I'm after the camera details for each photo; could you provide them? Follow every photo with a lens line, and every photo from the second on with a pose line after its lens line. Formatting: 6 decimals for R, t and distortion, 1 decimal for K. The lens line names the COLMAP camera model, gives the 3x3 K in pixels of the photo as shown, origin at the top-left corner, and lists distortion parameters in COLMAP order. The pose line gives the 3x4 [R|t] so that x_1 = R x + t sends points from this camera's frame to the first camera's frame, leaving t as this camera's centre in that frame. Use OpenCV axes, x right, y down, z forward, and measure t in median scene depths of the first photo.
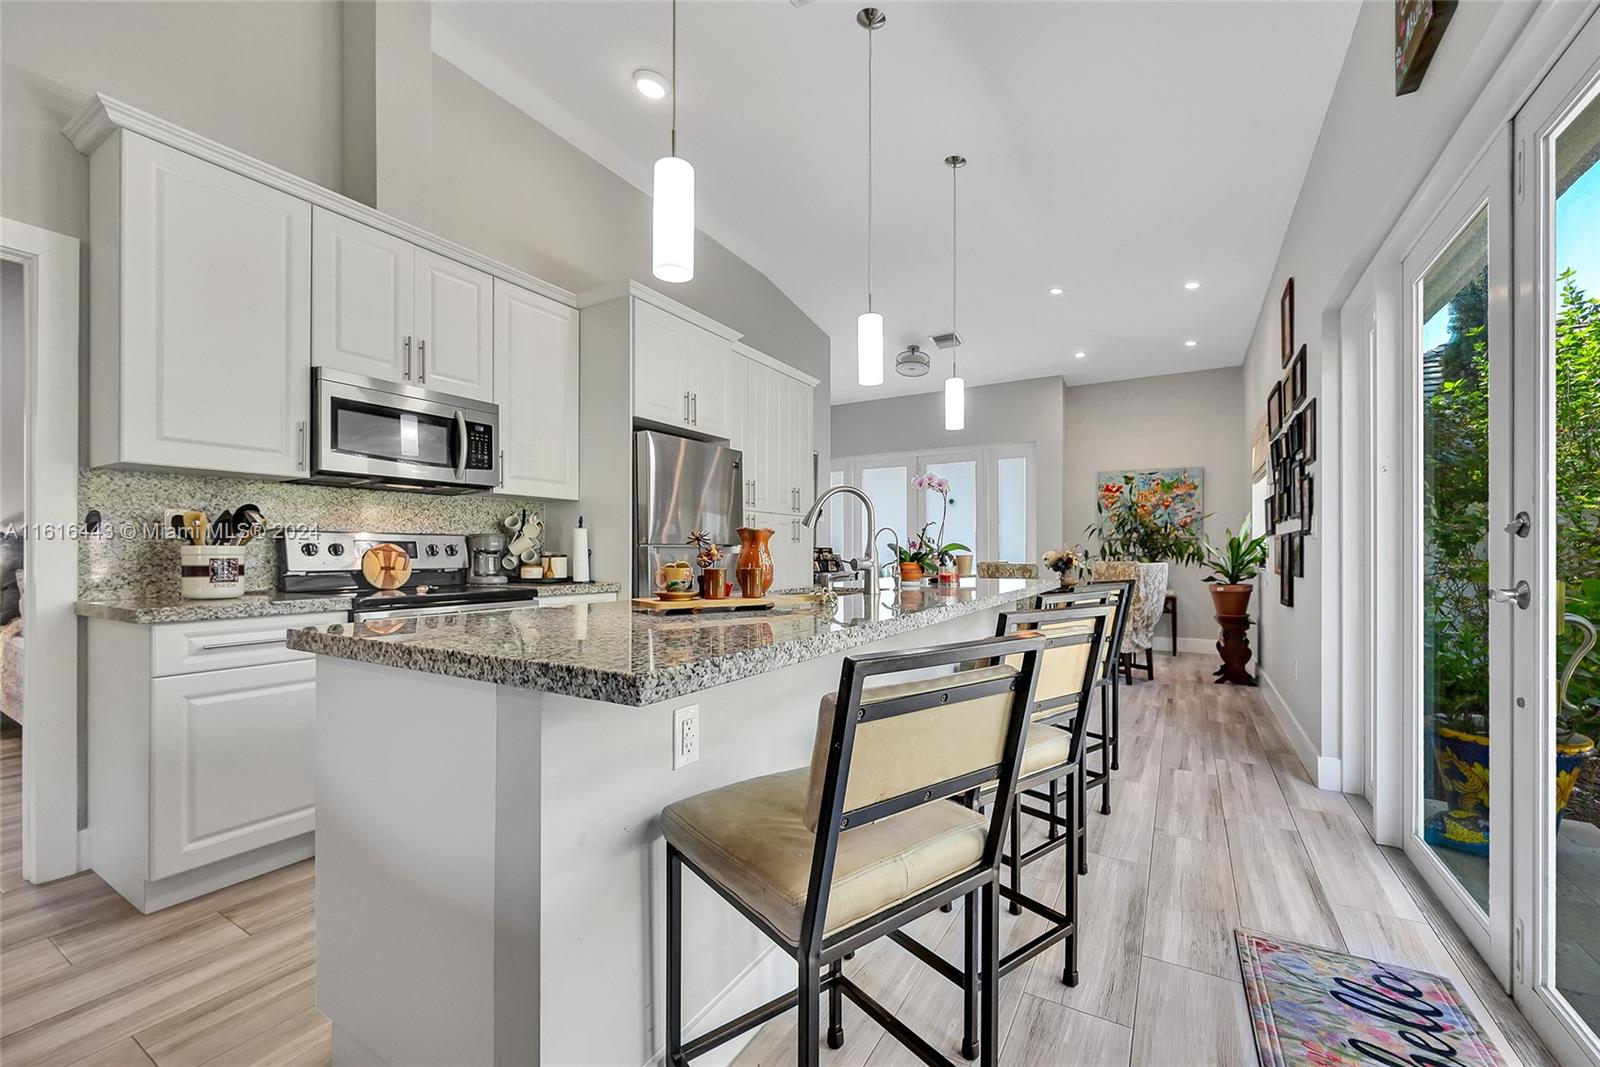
lens RADIAL K [[648.7, 0, 801.6], [0, 648.7, 550.7], [0, 0, 1]] dist [-0.000442, -0.000134]
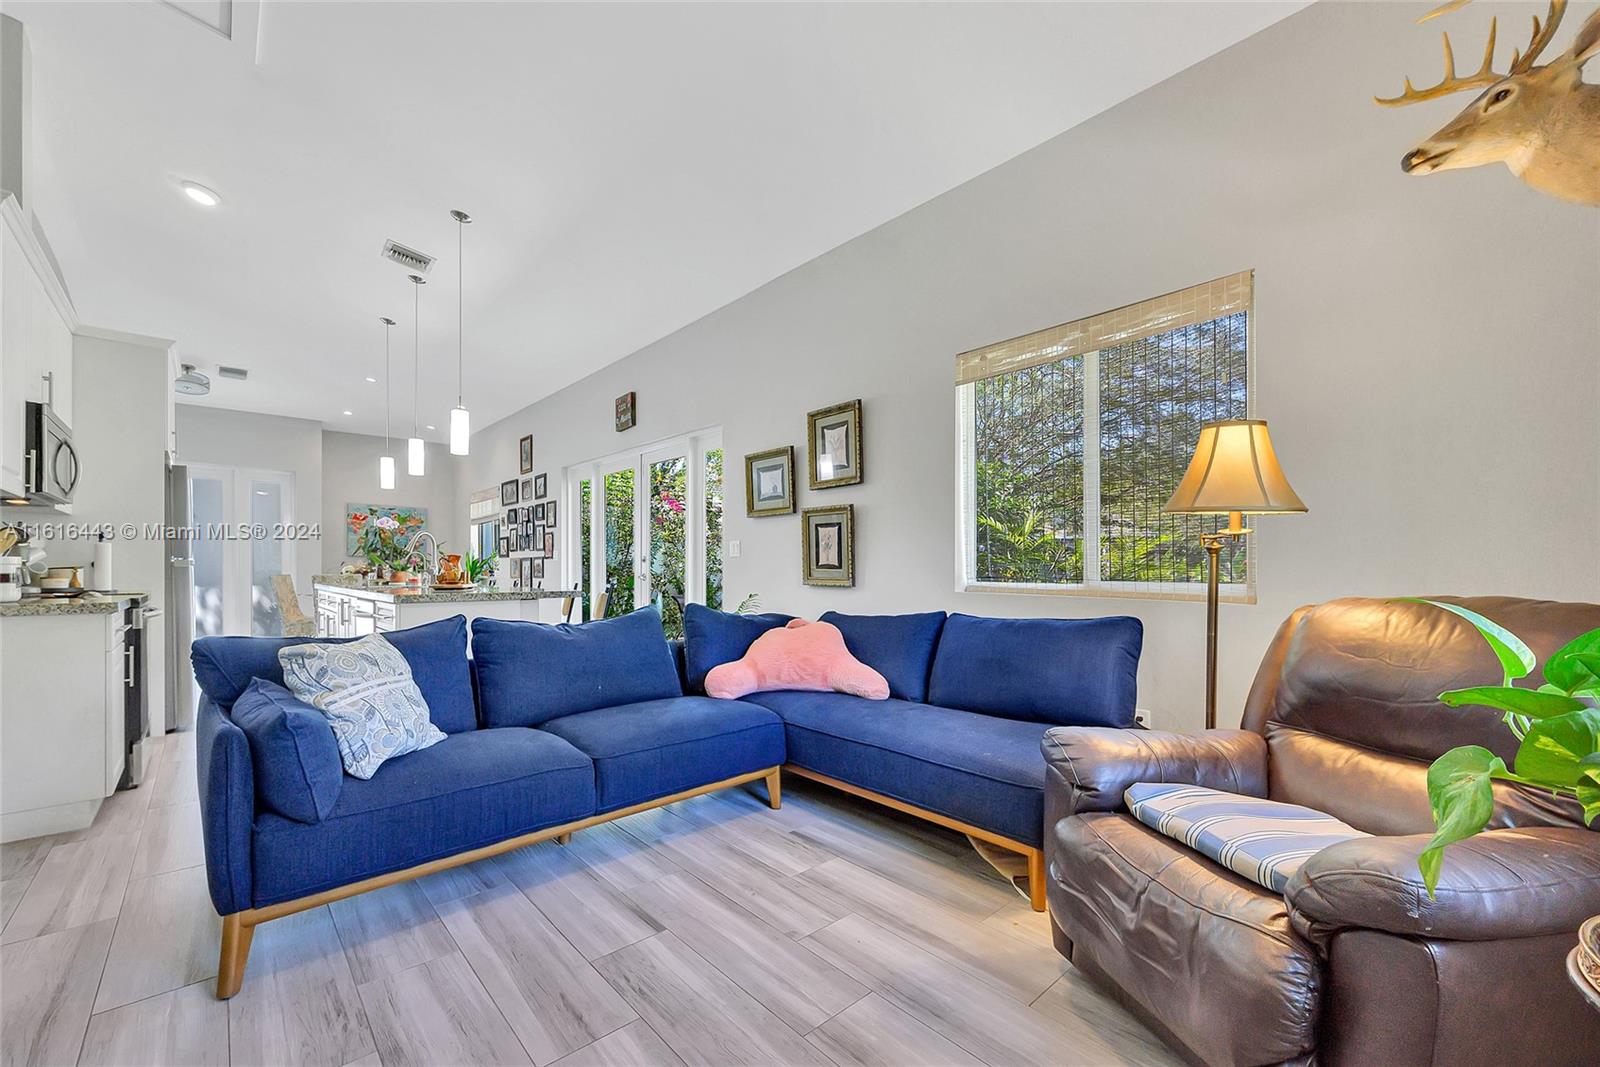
lens RADIAL K [[631.4, 0, 796.7], [0, 631.4, 568.4], [0, 0, 1]] dist [-0.000263, 0.000143]
pose [[0.292353, 0.000941, 0.956310, -0.651550], [-0.005346, 0.999985, 0.000651, 0.002097], [-0.956295, -0.005303, 0.292354, -0.289376]]
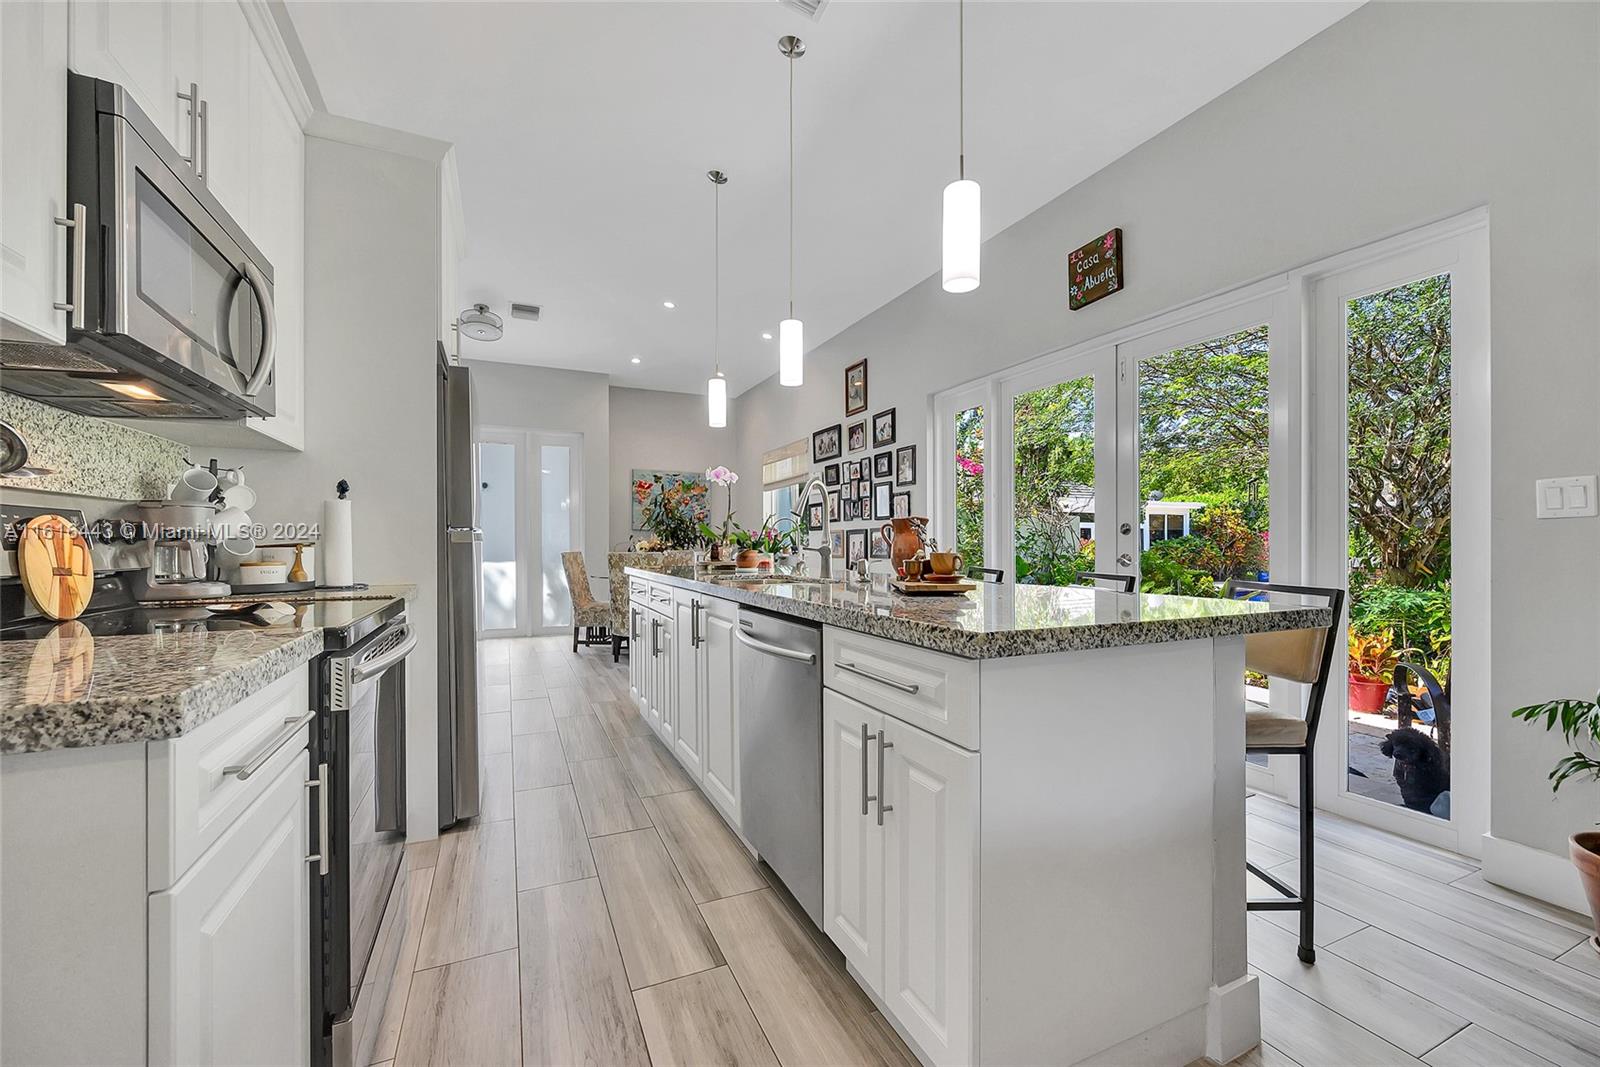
lens RADIAL K [[639.7, 0, 812.7], [0, 639.7, 545.6], [0, 0, 1]] dist [0.001466, 0.000228]
pose [[0.561524, -0.002064, 0.827458, -0.377017], [-0.003619, 0.999981, 0.004950, 0.003239], [-0.827453, -0.005774, 0.561506, 0.182097]]
